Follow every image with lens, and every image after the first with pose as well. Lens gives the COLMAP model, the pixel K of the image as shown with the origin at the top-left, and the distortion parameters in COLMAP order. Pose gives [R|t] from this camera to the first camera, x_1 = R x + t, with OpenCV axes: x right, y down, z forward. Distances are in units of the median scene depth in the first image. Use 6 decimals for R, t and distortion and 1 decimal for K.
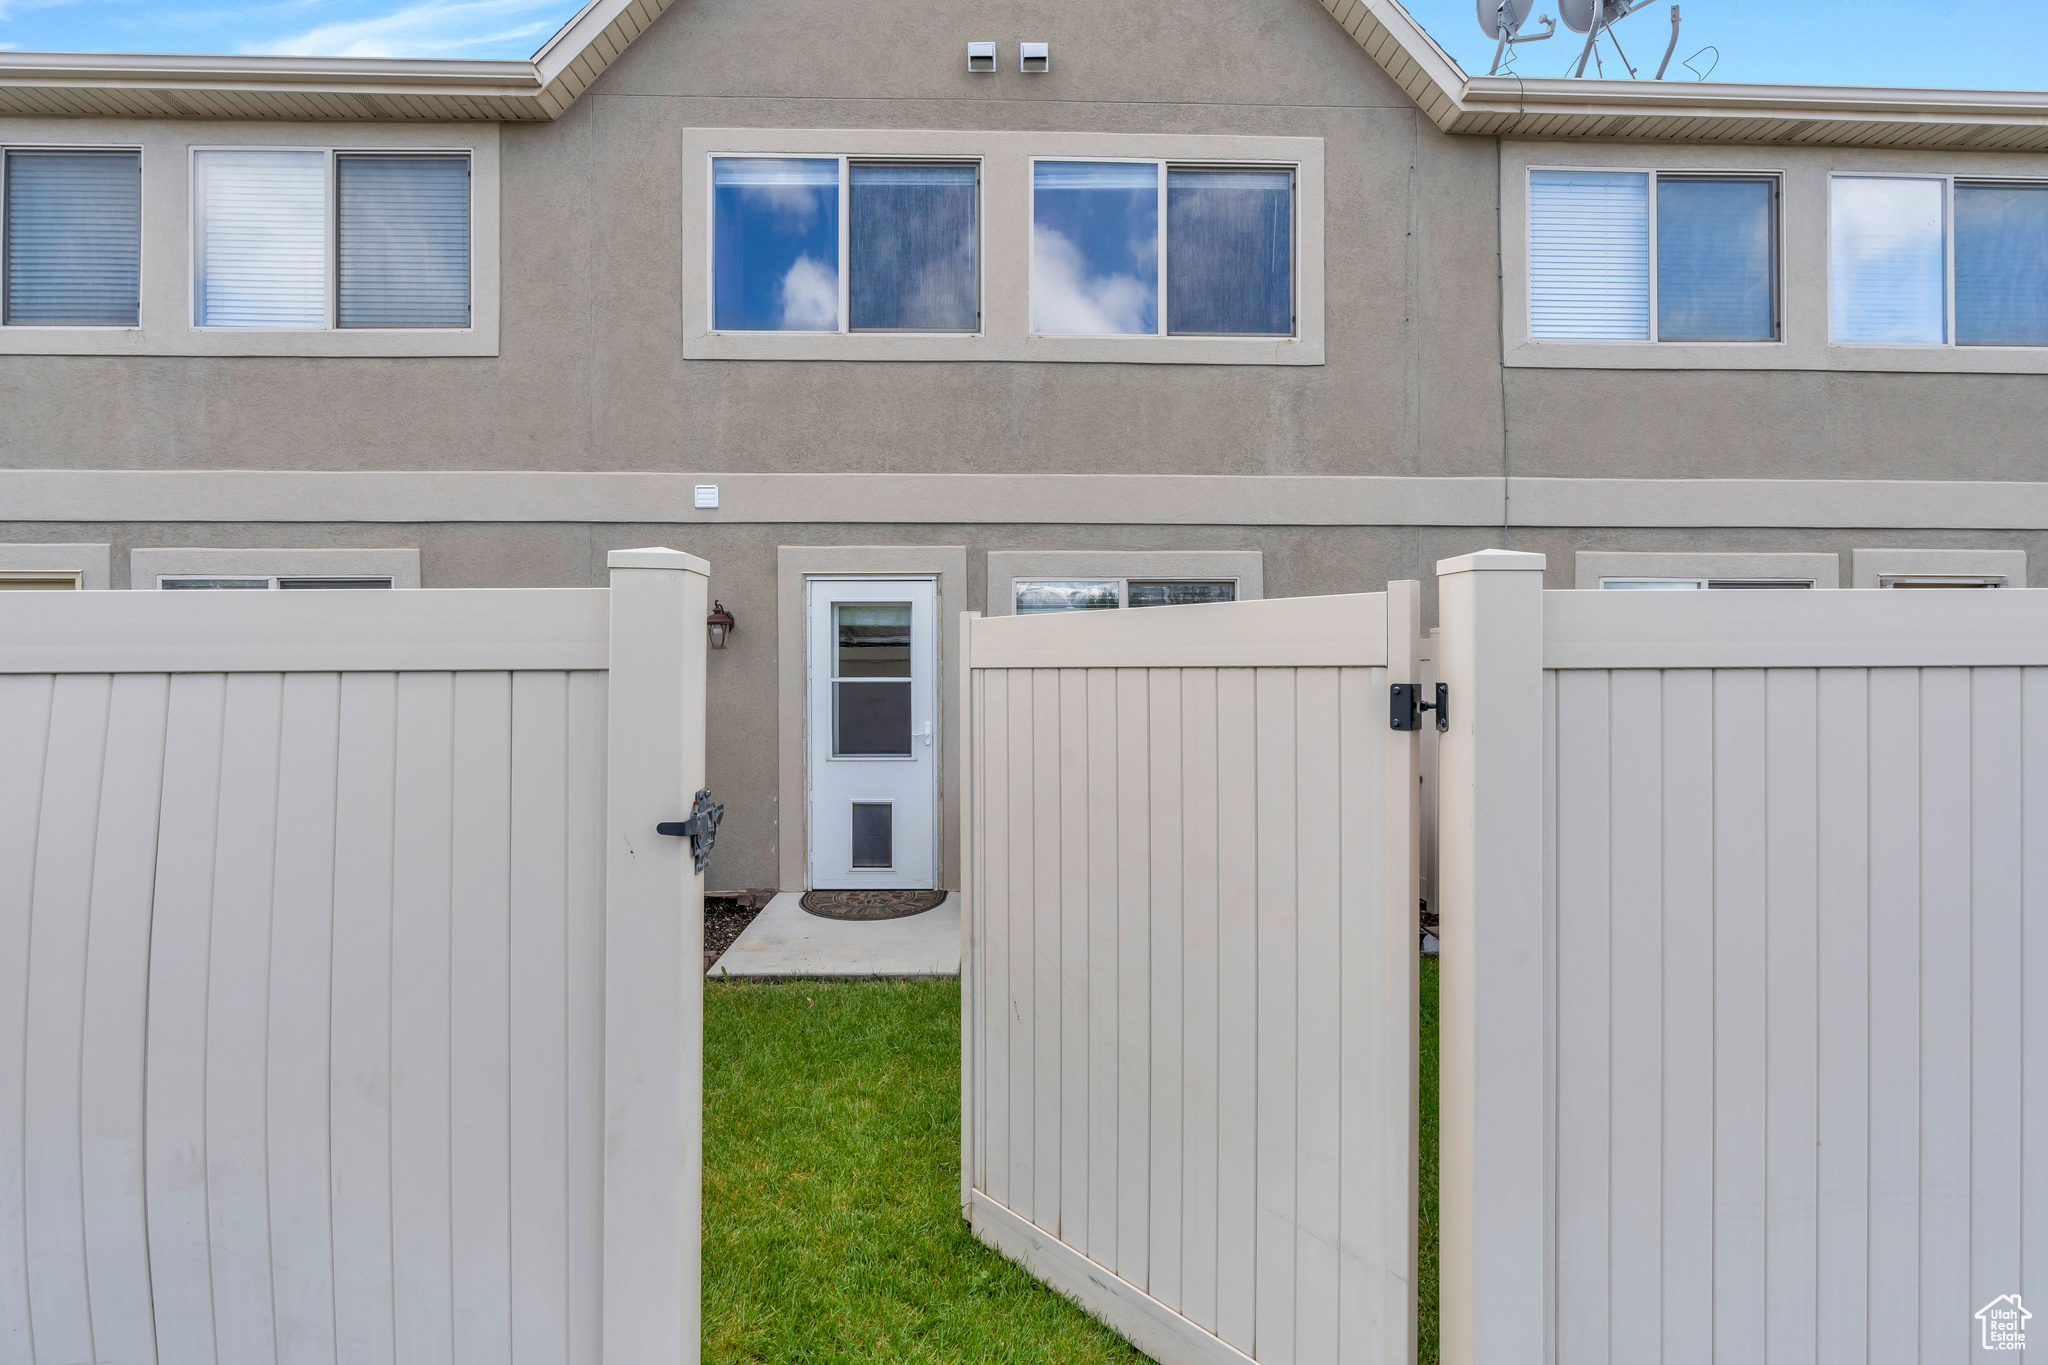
lens RADIAL K [[873.1, 0, 1024.0], [0, 873.1, 682.5], [0, 0, 1]] dist [-0.002514, -0.000657]
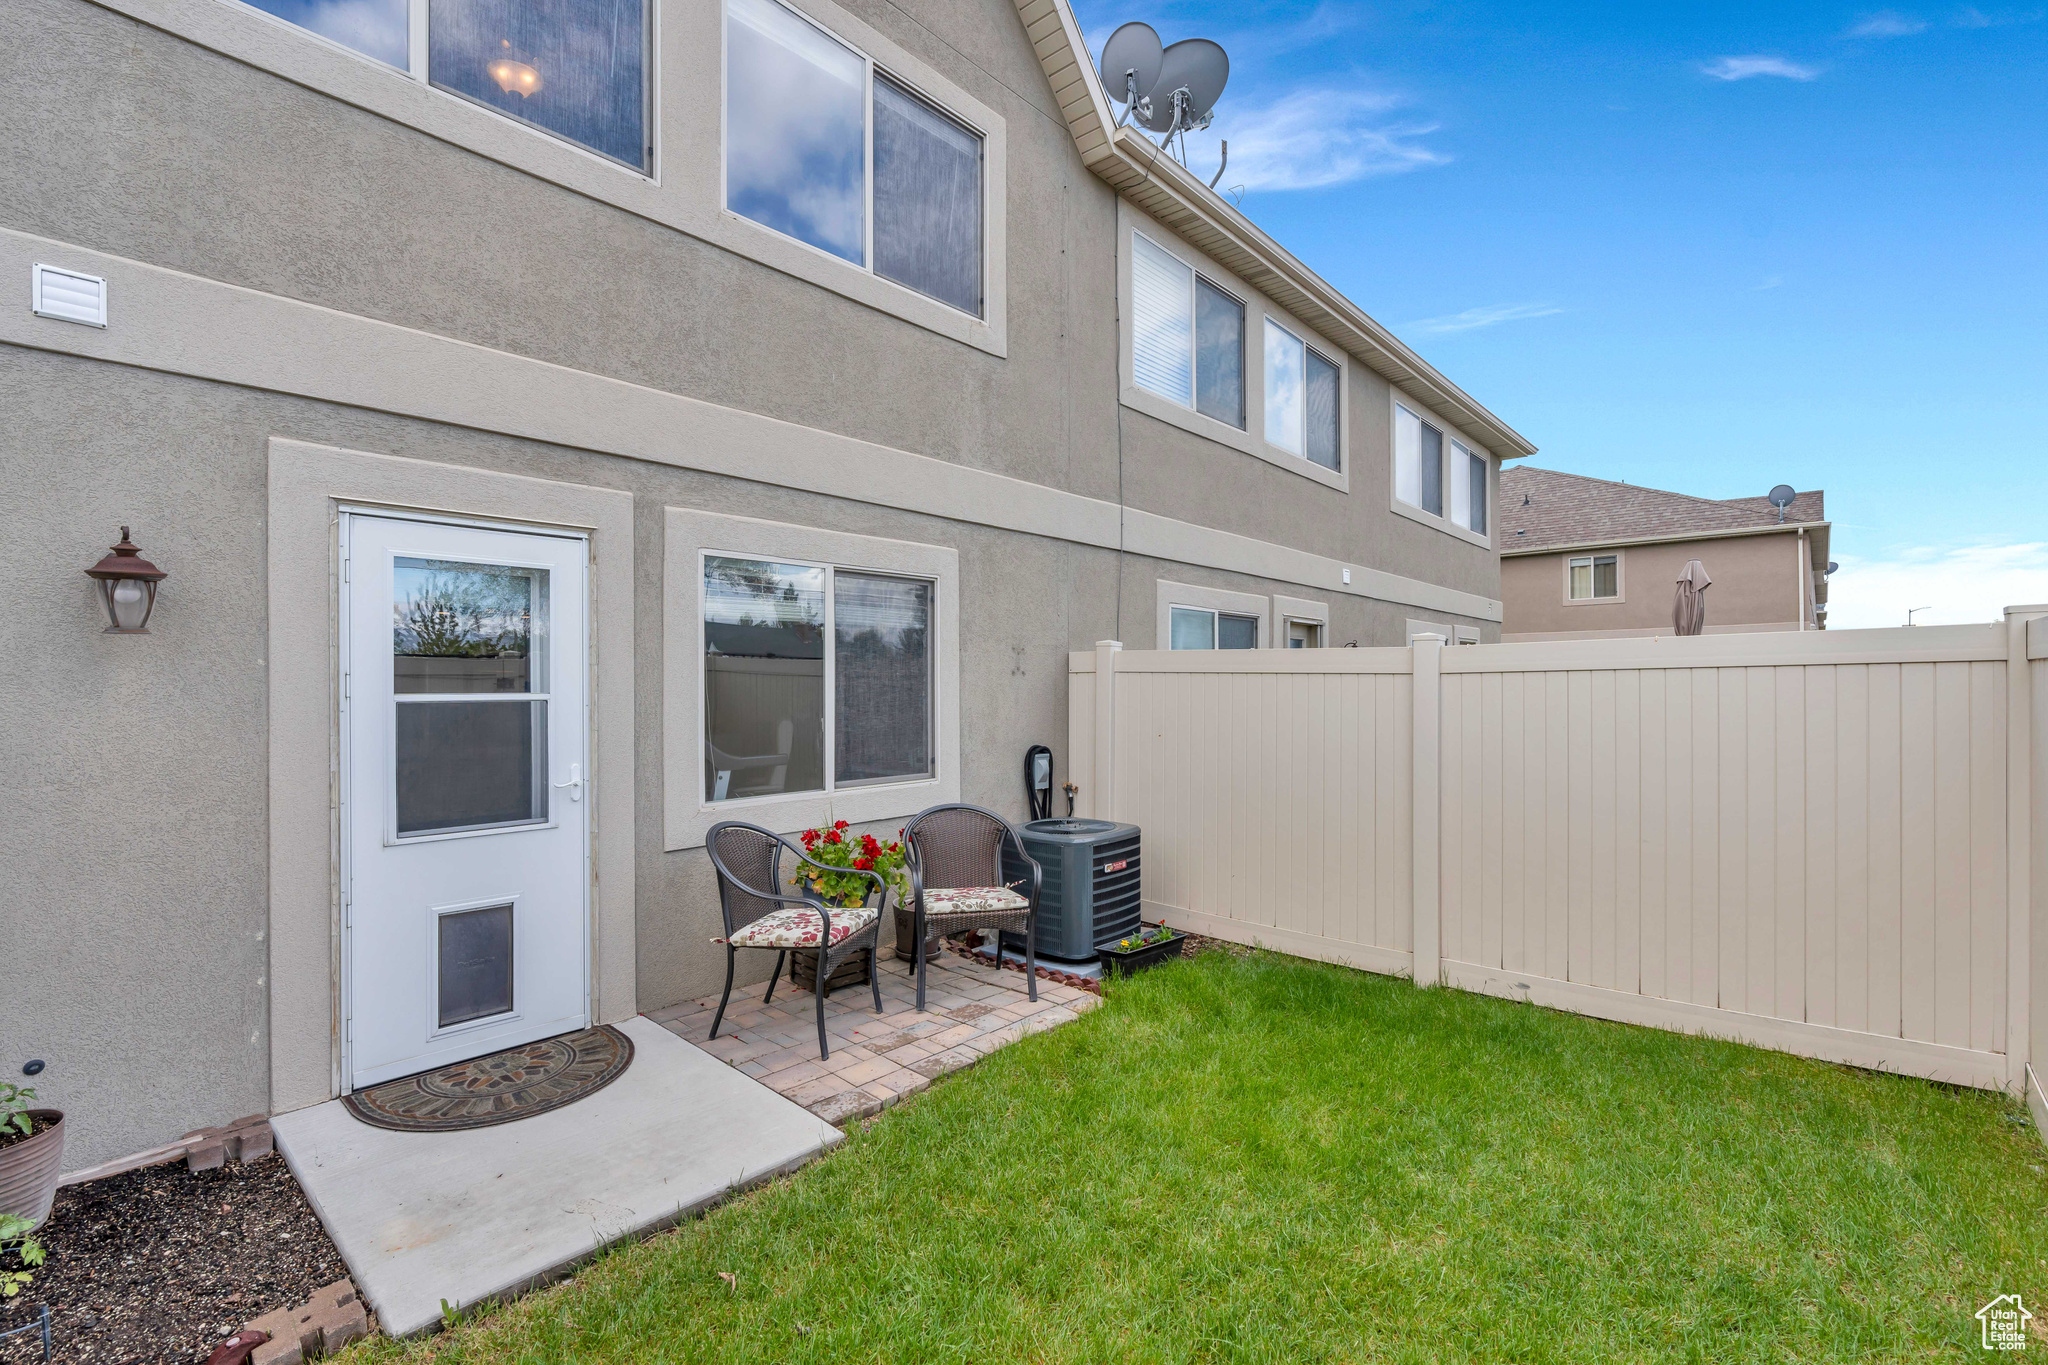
lens RADIAL K [[917.0, 0, 1026.9], [0, 917.0, 688.1], [0, 0, 1]] dist [0.002243, 0.000397]
pose [[0.685456, -0.001980, 0.728112, -0.366614], [0.008201, 0.999954, -0.005001, -0.003079], [-0.728068, 0.009400, 0.685440, 0.309625]]
